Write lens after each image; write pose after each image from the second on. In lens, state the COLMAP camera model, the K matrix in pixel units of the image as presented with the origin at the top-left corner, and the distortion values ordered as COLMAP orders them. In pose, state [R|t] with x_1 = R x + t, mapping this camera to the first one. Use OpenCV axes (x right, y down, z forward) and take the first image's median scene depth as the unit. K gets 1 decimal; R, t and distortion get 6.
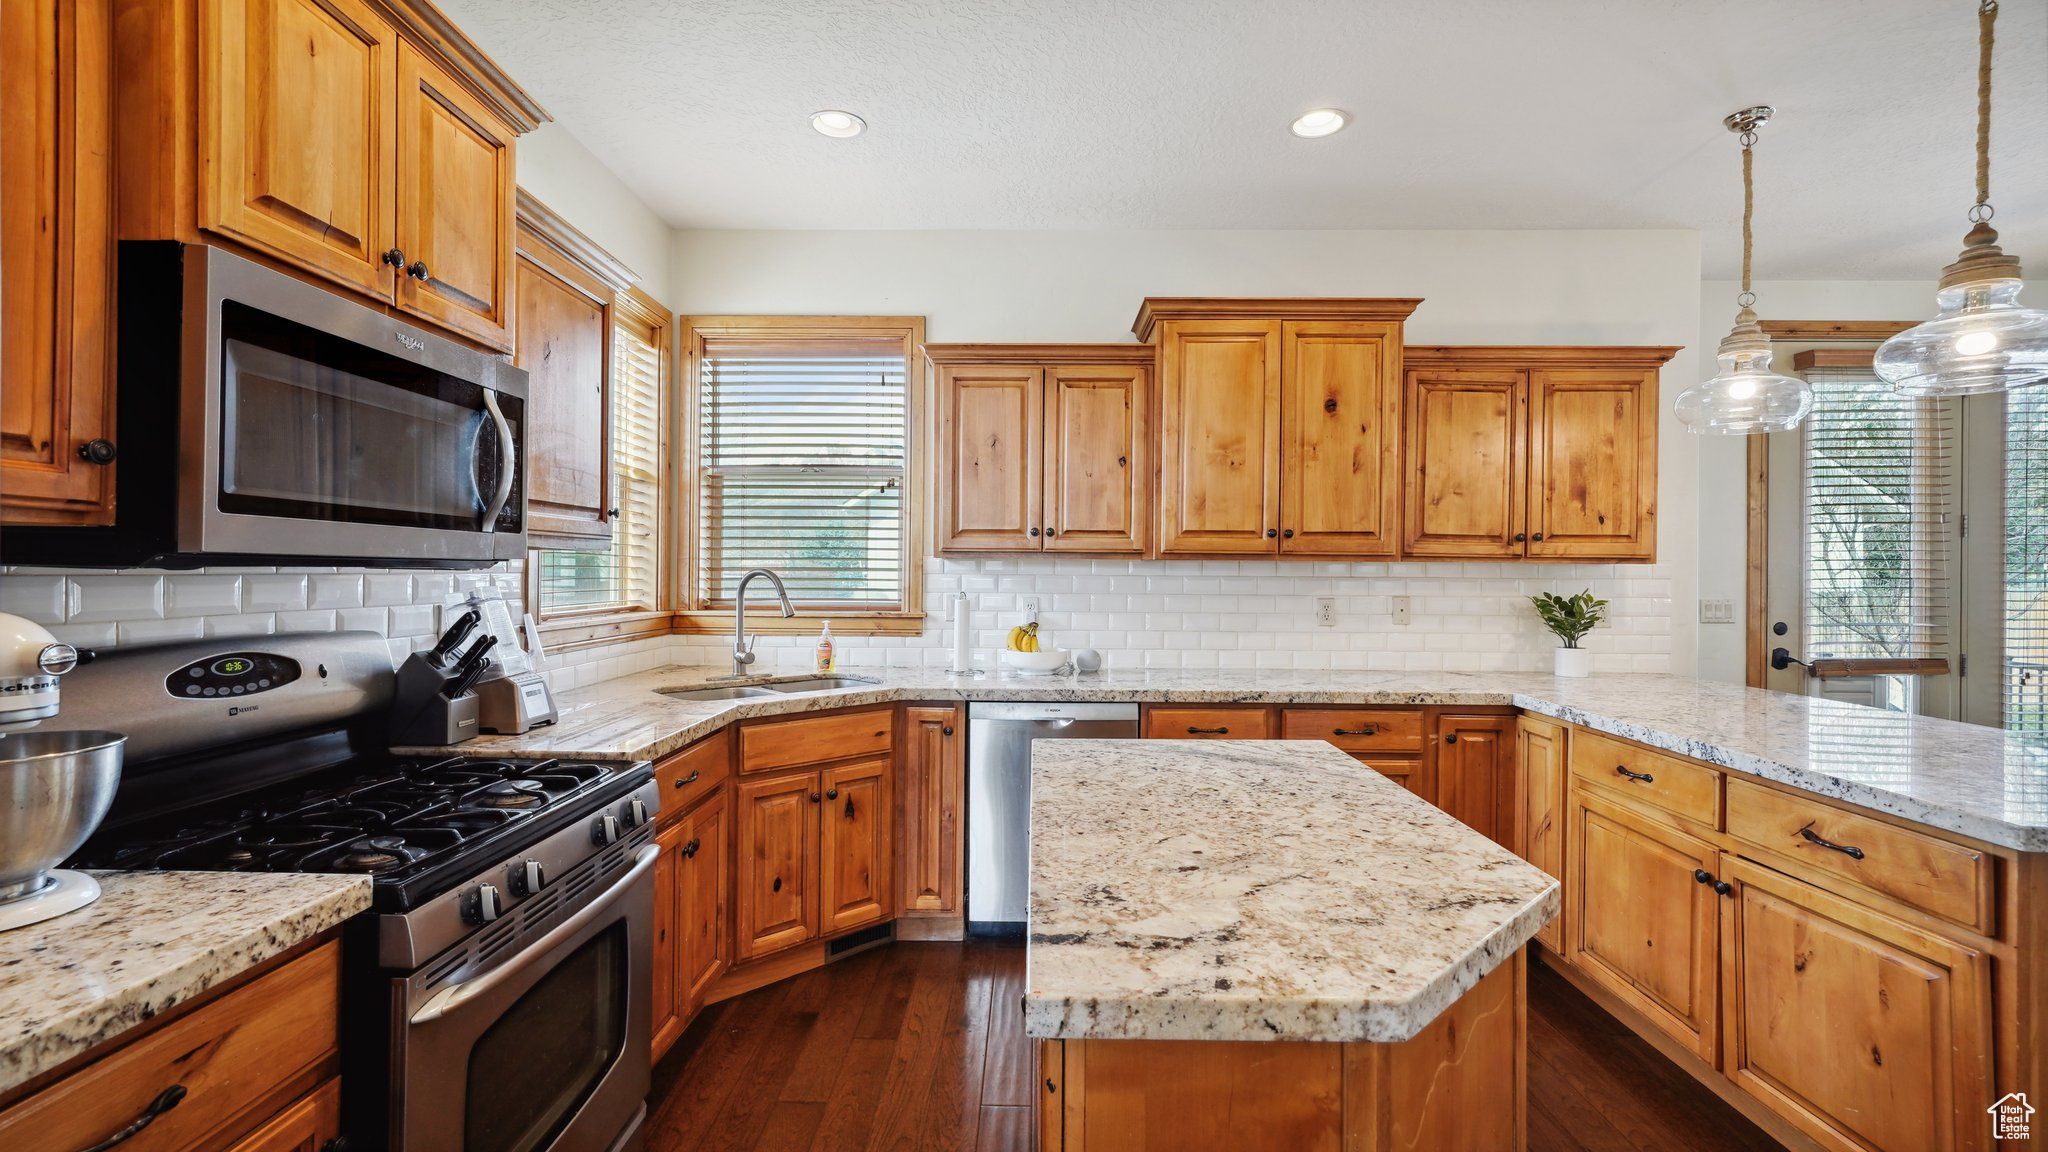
lens RADIAL K [[877.8, 0, 1026.0], [0, 877.8, 571.6], [0, 0, 1]] dist [0.010134, 0.000099]
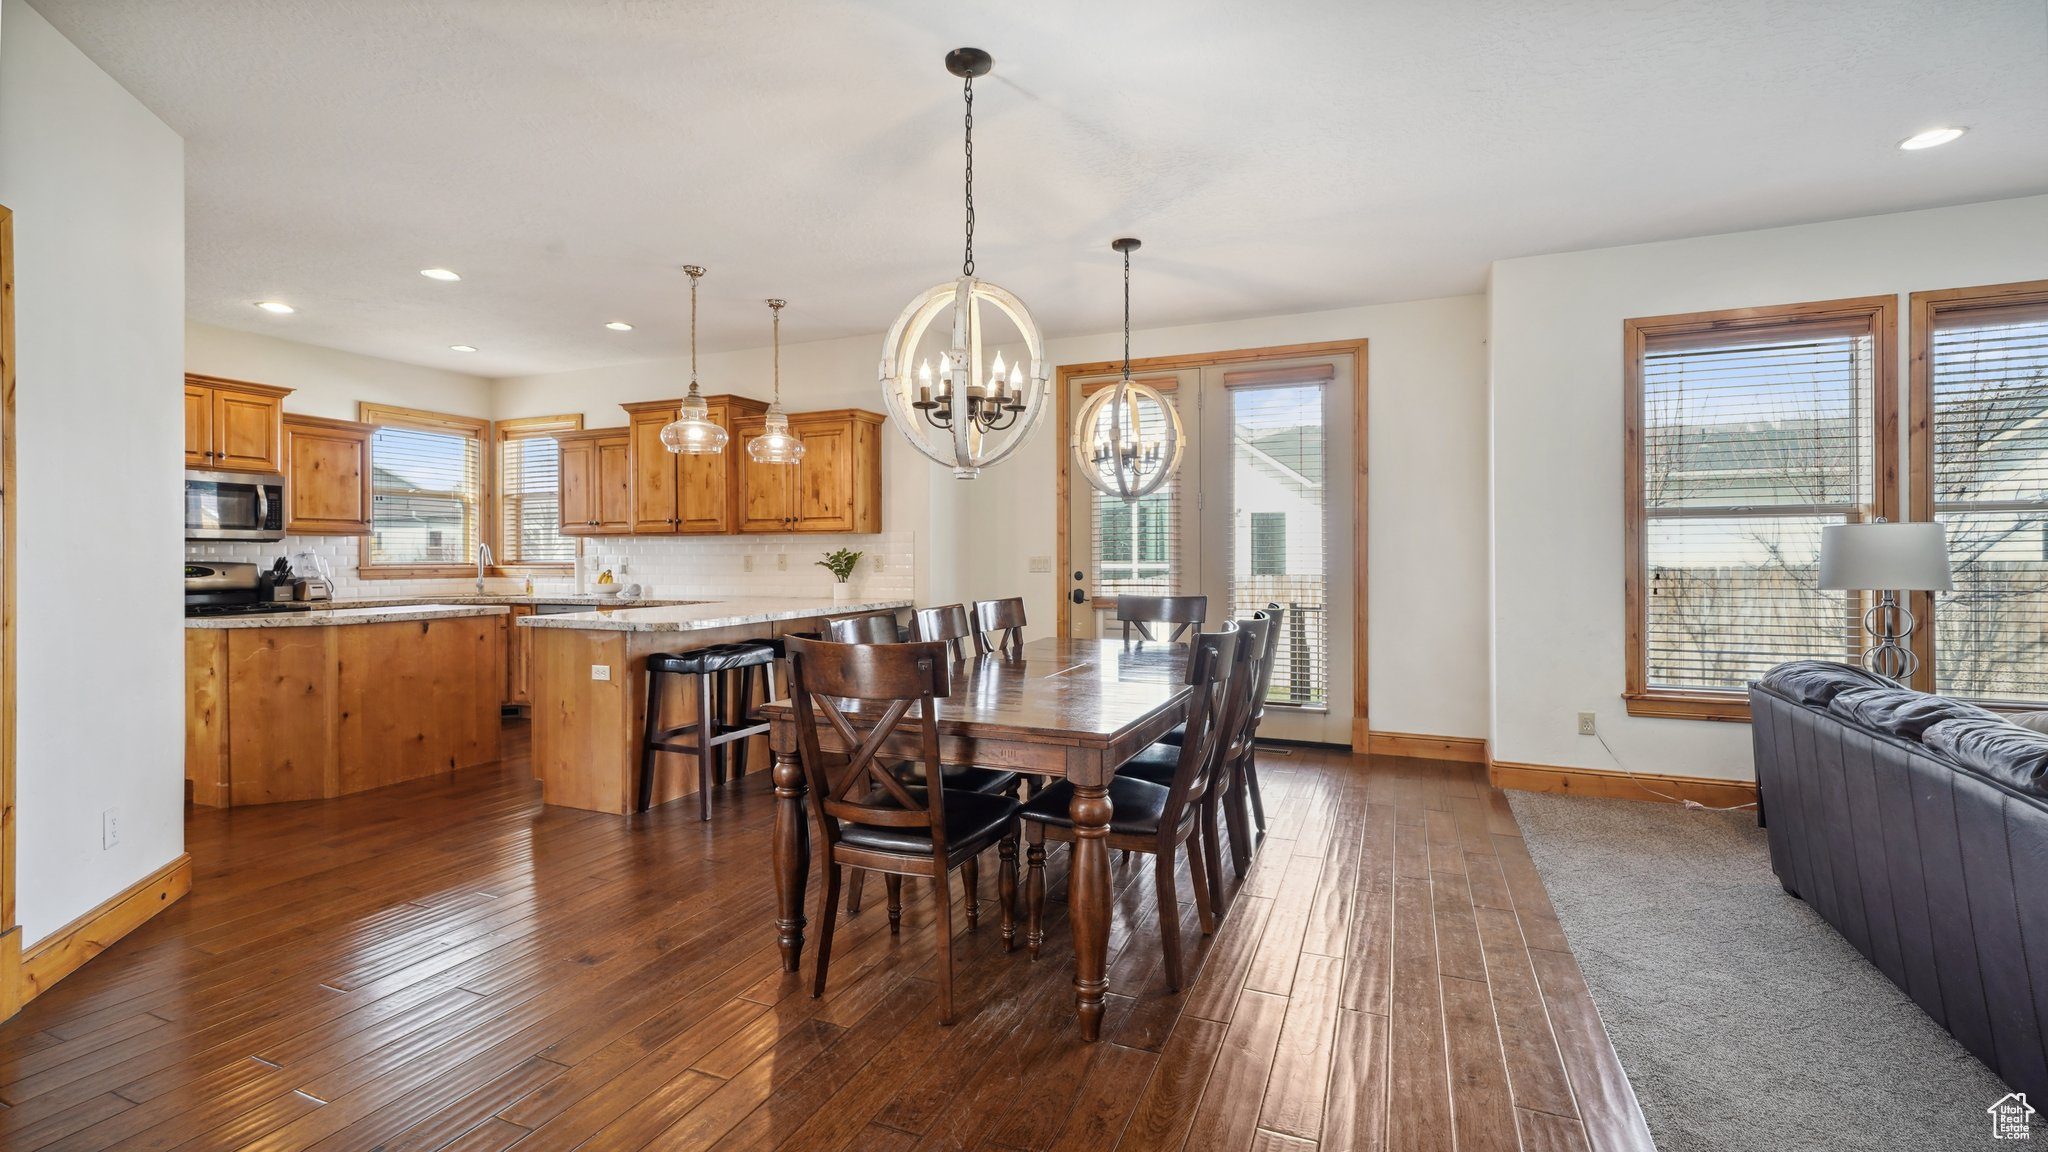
lens RADIAL K [[877.8, 0, 1013.7], [0, 877.8, 560.3], [0, 0, 1]] dist [0.010134, 0.000099]
pose [[0.923484, -0.009045, -0.383530, 1.673047], [0.009851, 0.999951, 0.000137, 0.048136], [0.383510, -0.003905, 0.923528, -0.481782]]
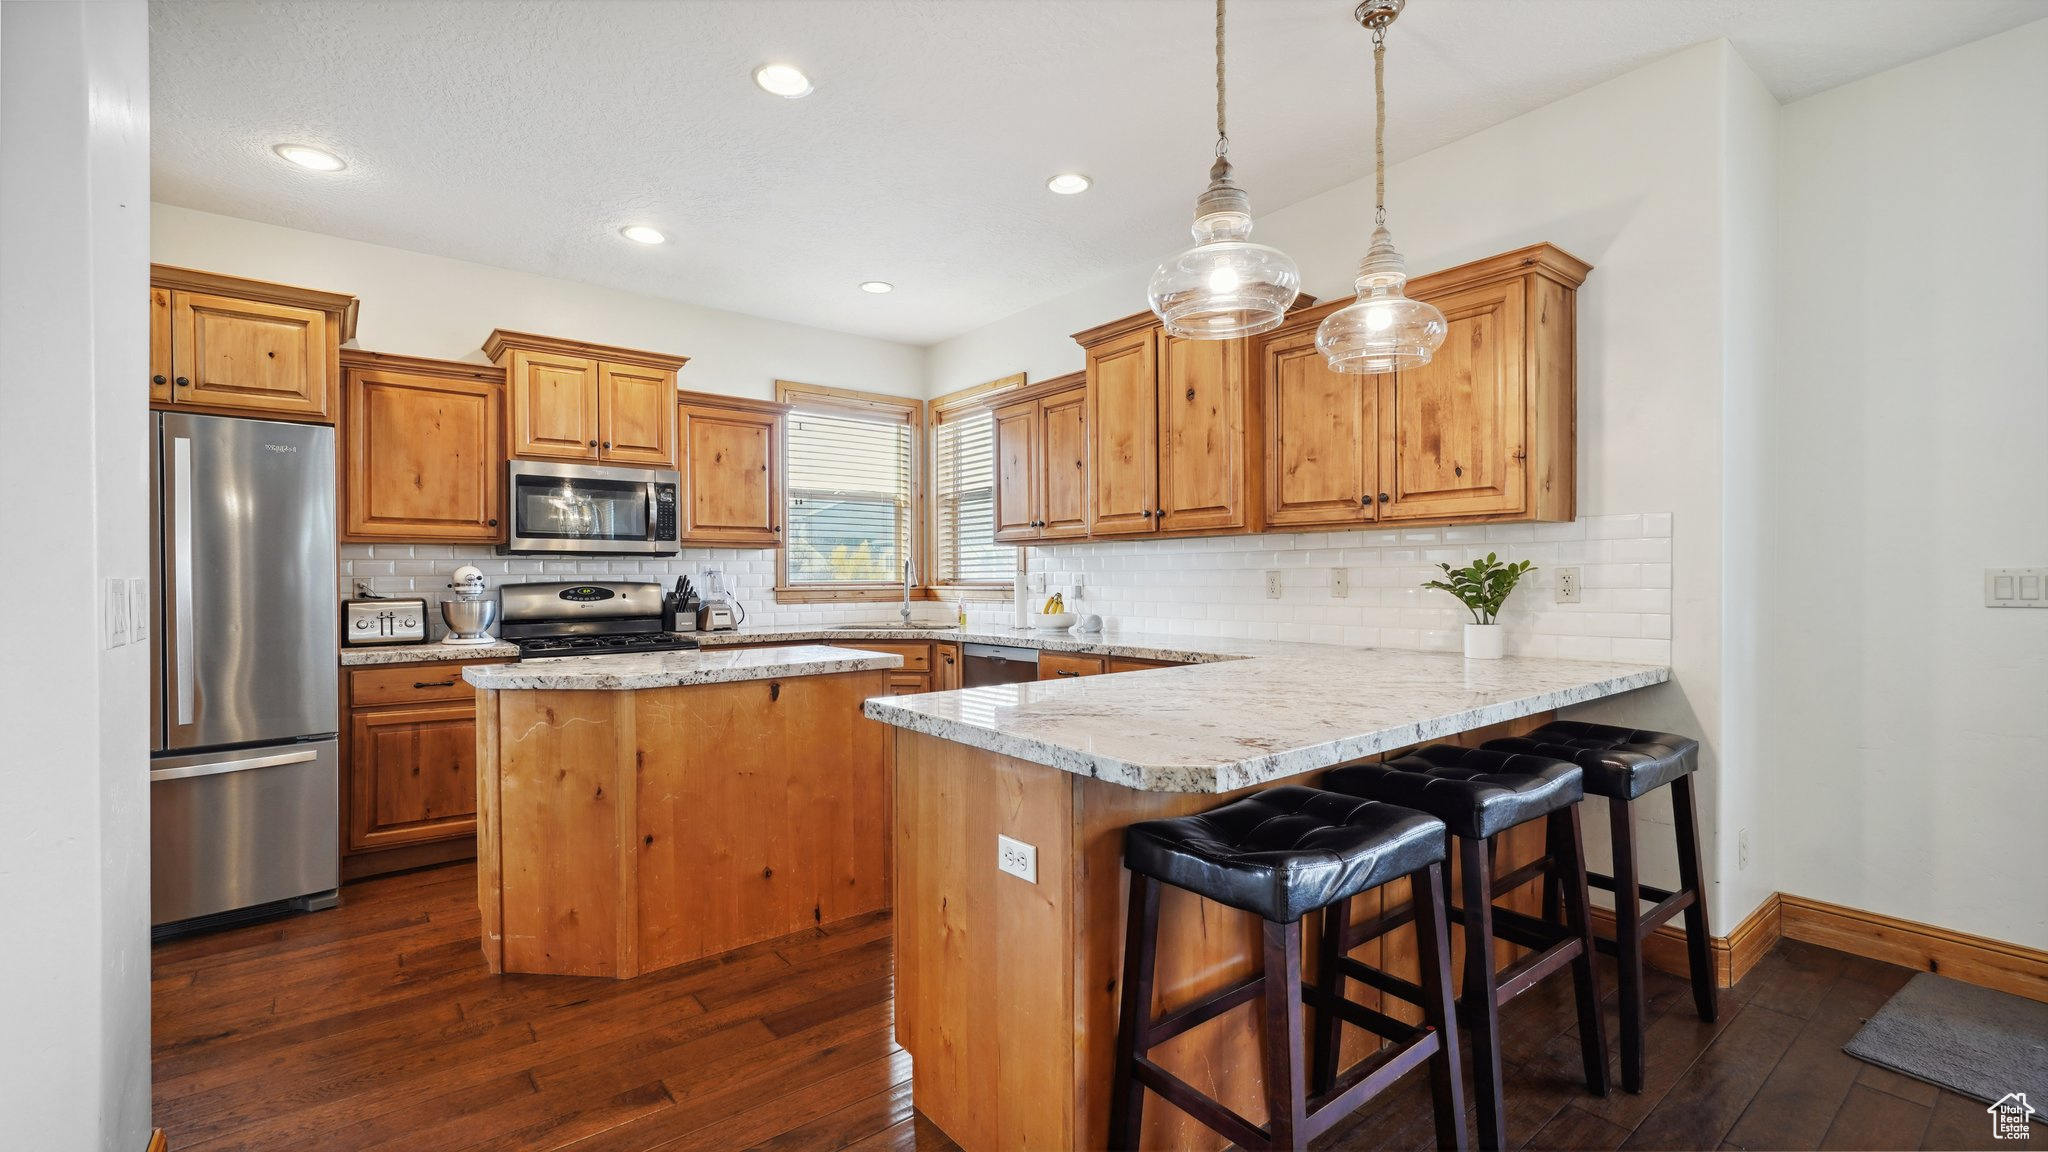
lens RADIAL K [[877.8, 0, 1017.6], [0, 877.8, 584.5], [0, 0, 1]] dist [0.010134, 0.000099]
pose [[0.631791, -0.004809, -0.775124, 1.042837], [0.010348, 0.999944, 0.002230, 0.044090], [0.775070, -0.009430, 0.631806, 0.130280]]
